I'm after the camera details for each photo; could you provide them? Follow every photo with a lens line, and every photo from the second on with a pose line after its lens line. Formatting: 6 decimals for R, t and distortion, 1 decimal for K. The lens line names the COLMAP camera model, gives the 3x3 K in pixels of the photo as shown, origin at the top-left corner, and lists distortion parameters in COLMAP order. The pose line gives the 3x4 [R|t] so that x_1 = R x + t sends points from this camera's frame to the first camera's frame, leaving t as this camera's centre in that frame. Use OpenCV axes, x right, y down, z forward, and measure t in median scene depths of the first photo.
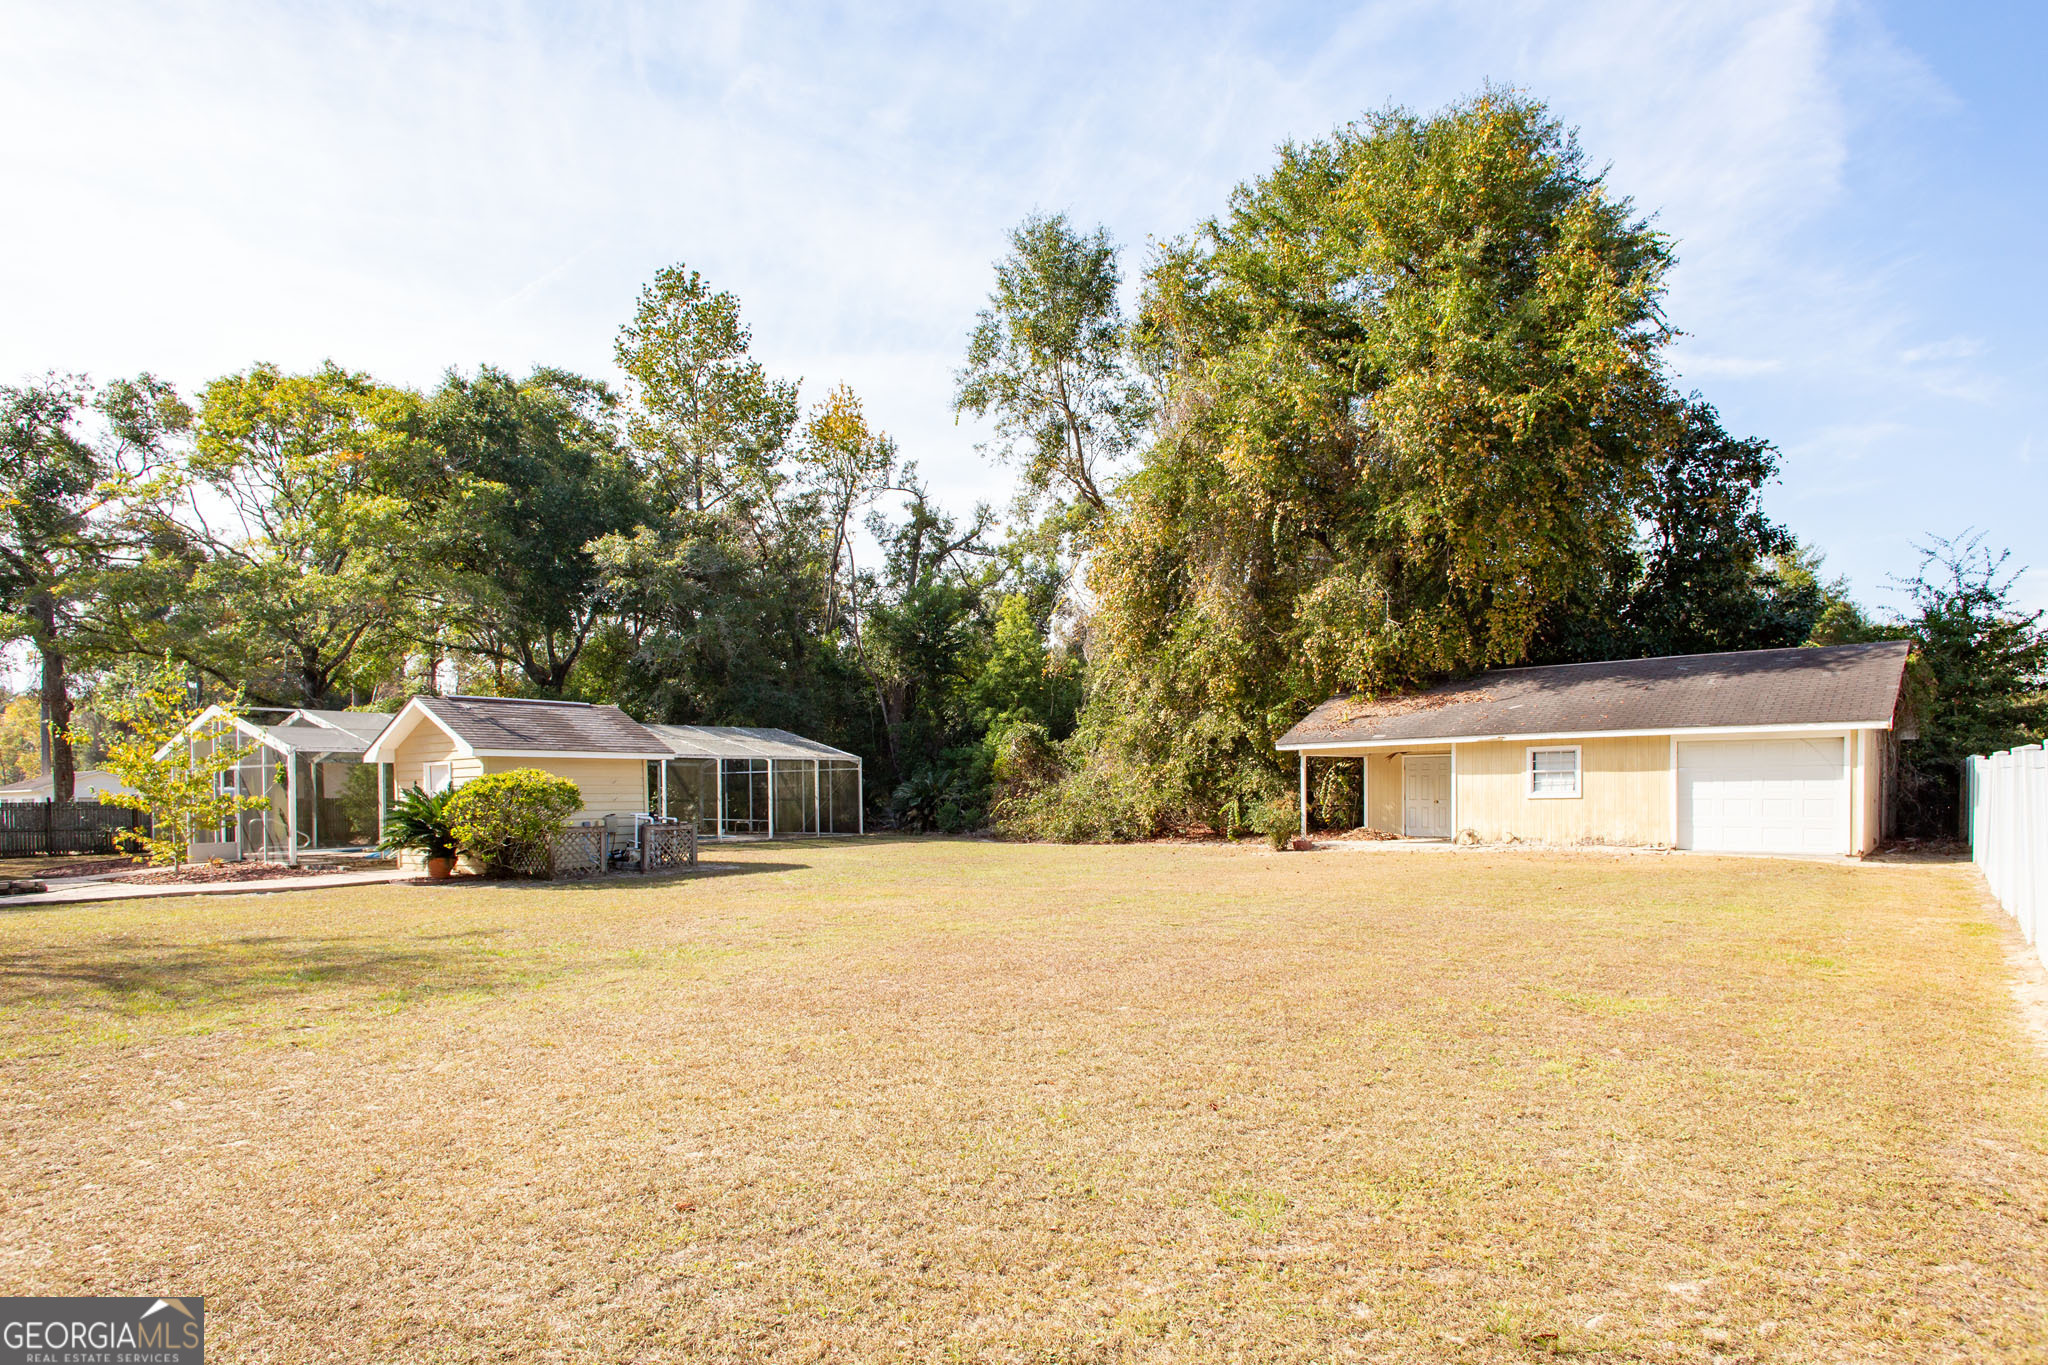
lens RADIAL K [[1143.3, 0, 1020.0], [0, 1143.3, 788.4], [0, 0, 1]] dist [0.028759, -0.002074]
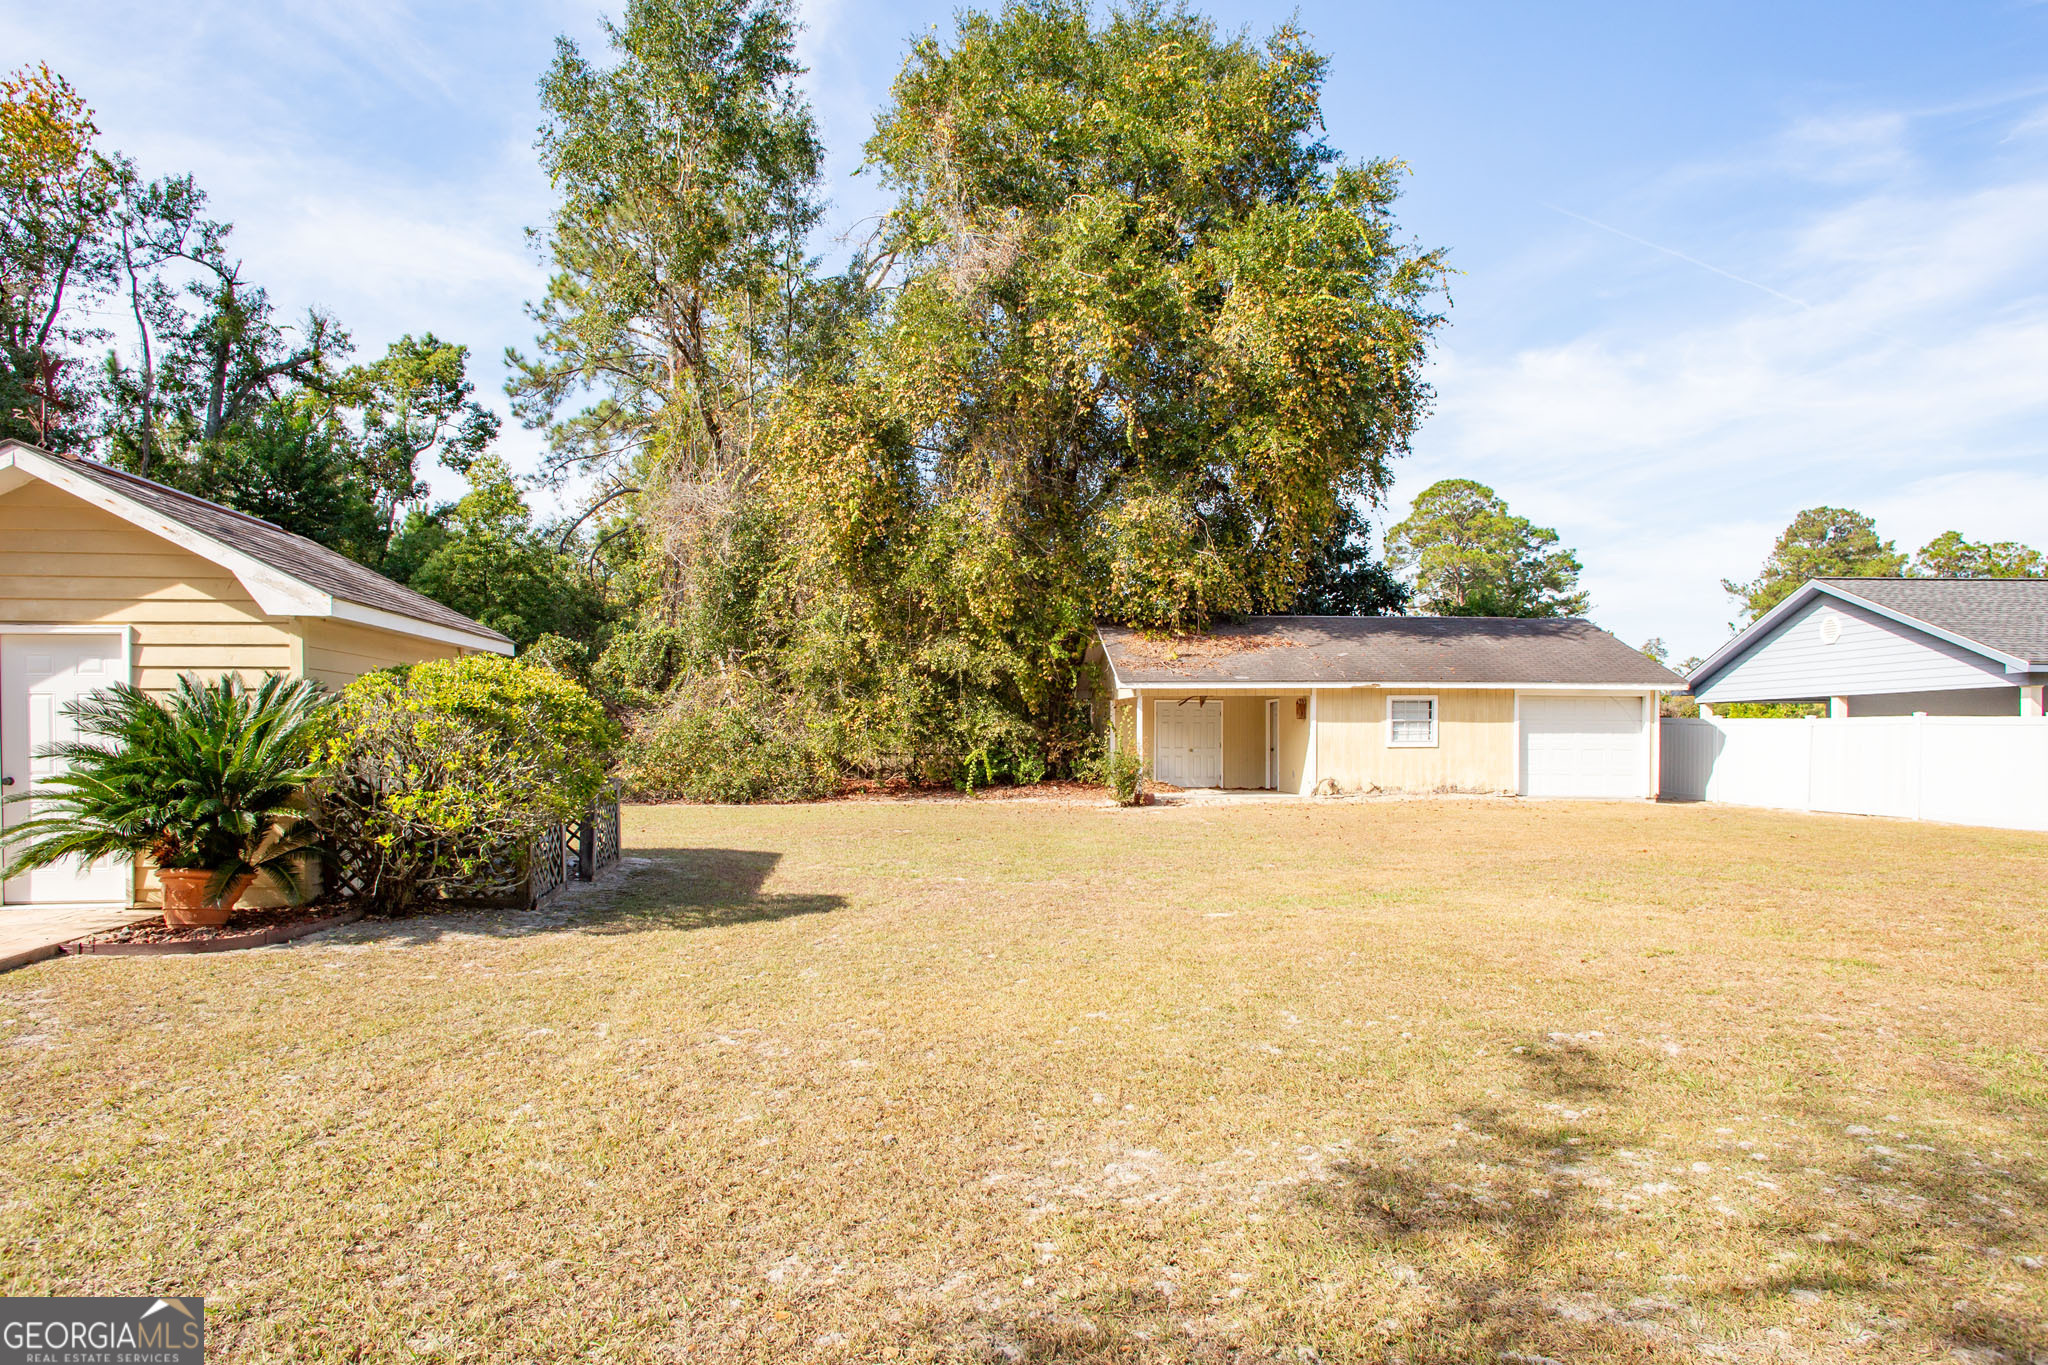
lens RADIAL K [[1188.6, 0, 1017.1], [0, 1188.6, 747.1], [0, 0, 1]] dist [0.018664, -0.005665]
pose [[0.750280, 0.009201, 0.661056, -0.433257], [-0.013056, 0.999914, 0.000901, 0.010770], [-0.660991, -0.009307, 0.750336, 0.404280]]
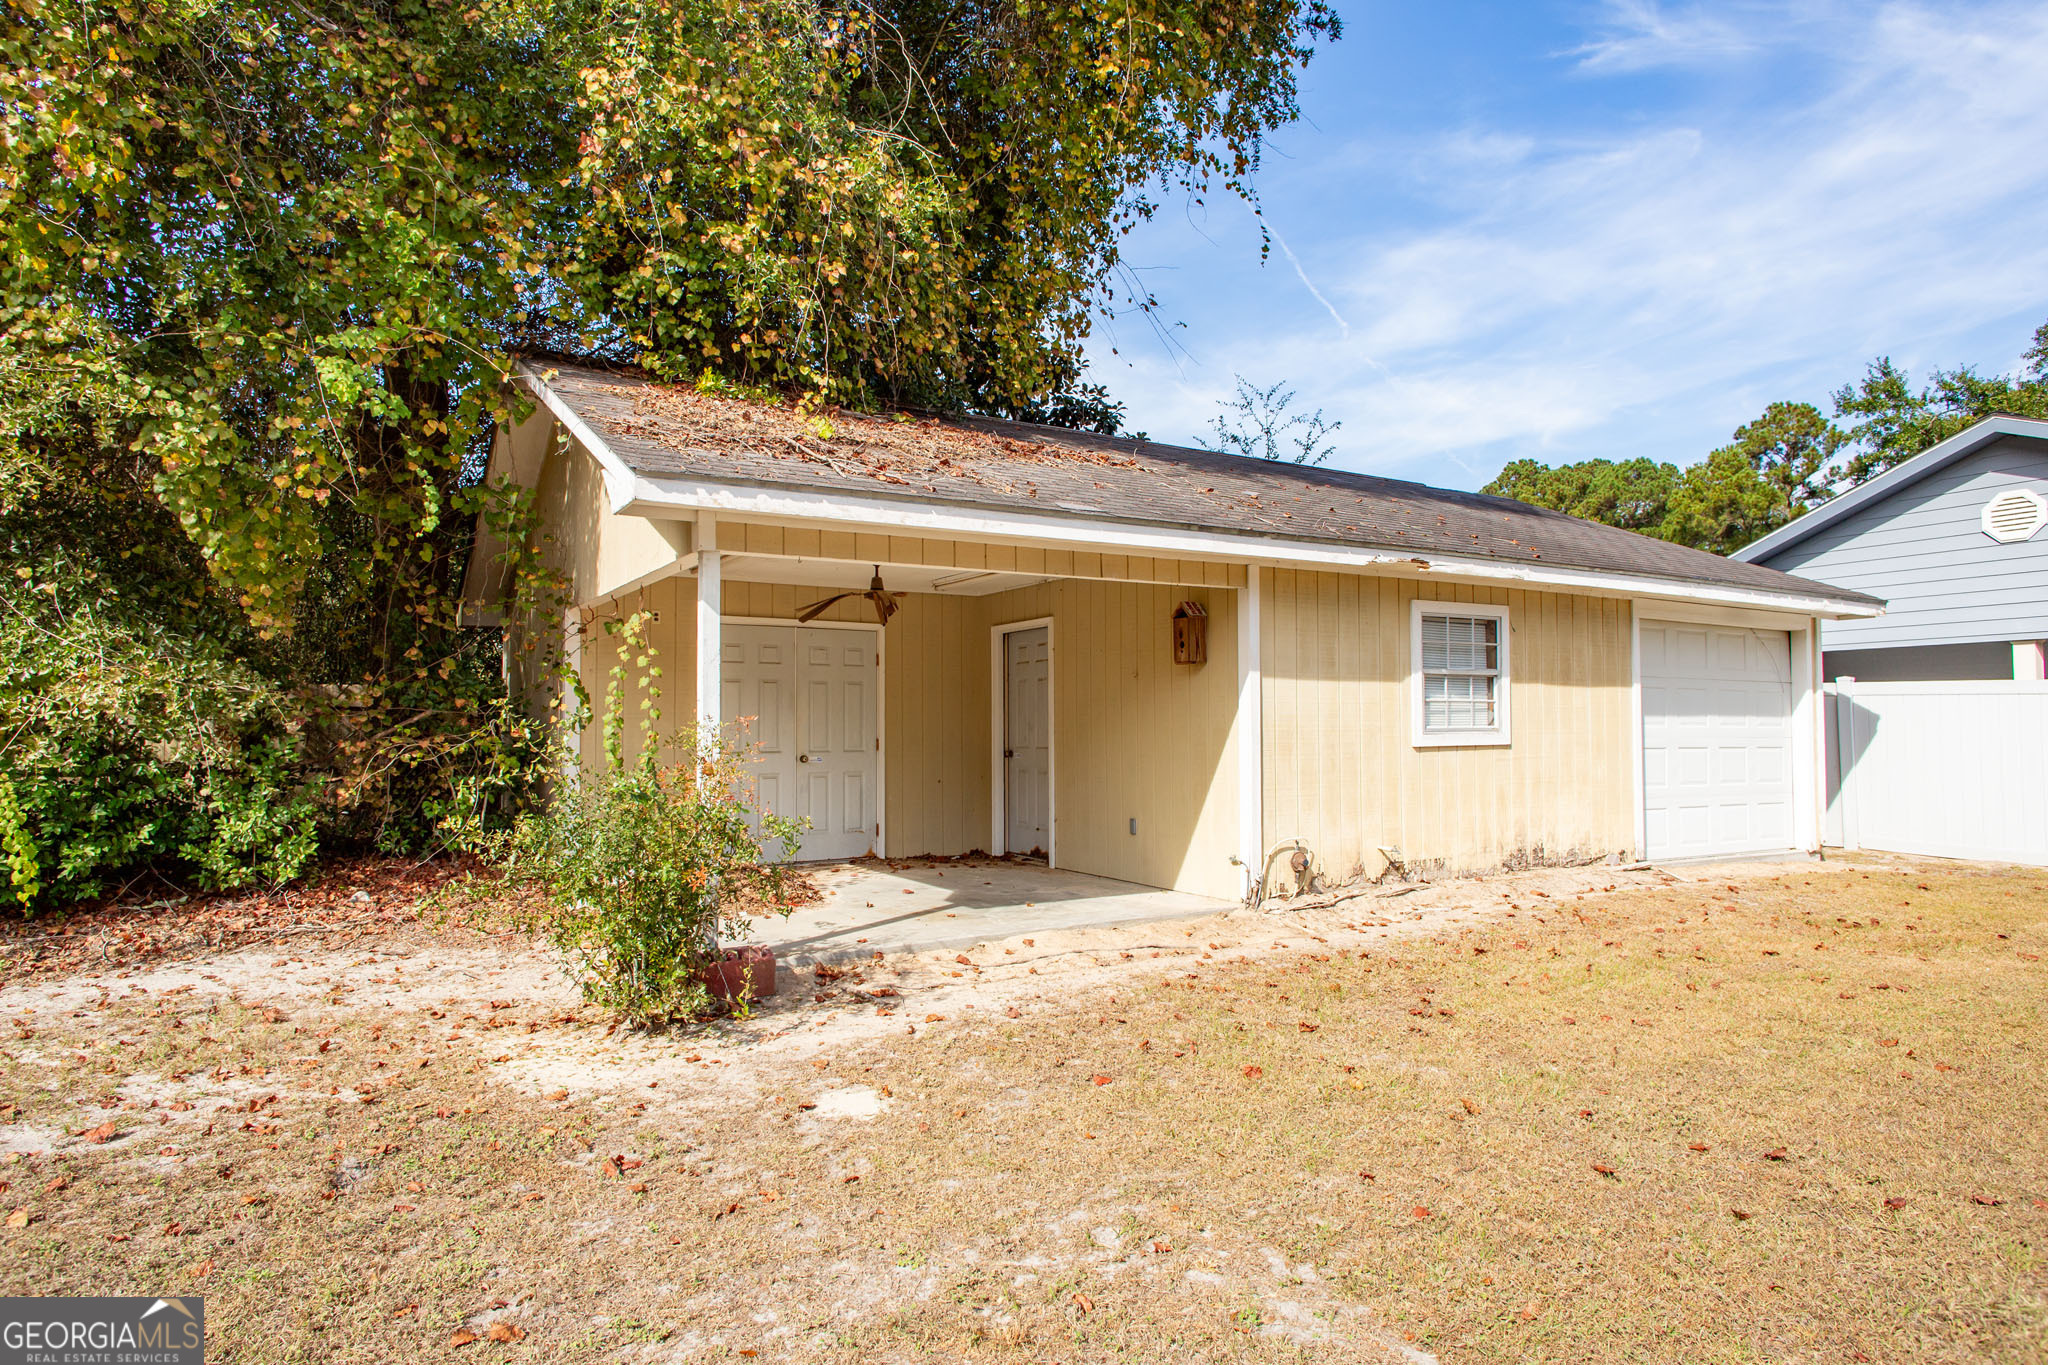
lens RADIAL K [[1156.5, 0, 983.0], [0, 1156.5, 749.7], [0, 0, 1]] dist [0.021762, -0.003387]
pose [[0.386115, -0.000733, 0.922450, 0.063527], [-0.004799, 0.999985, 0.002803, 0.008047], [-0.922438, -0.005509, 0.386105, 0.898855]]
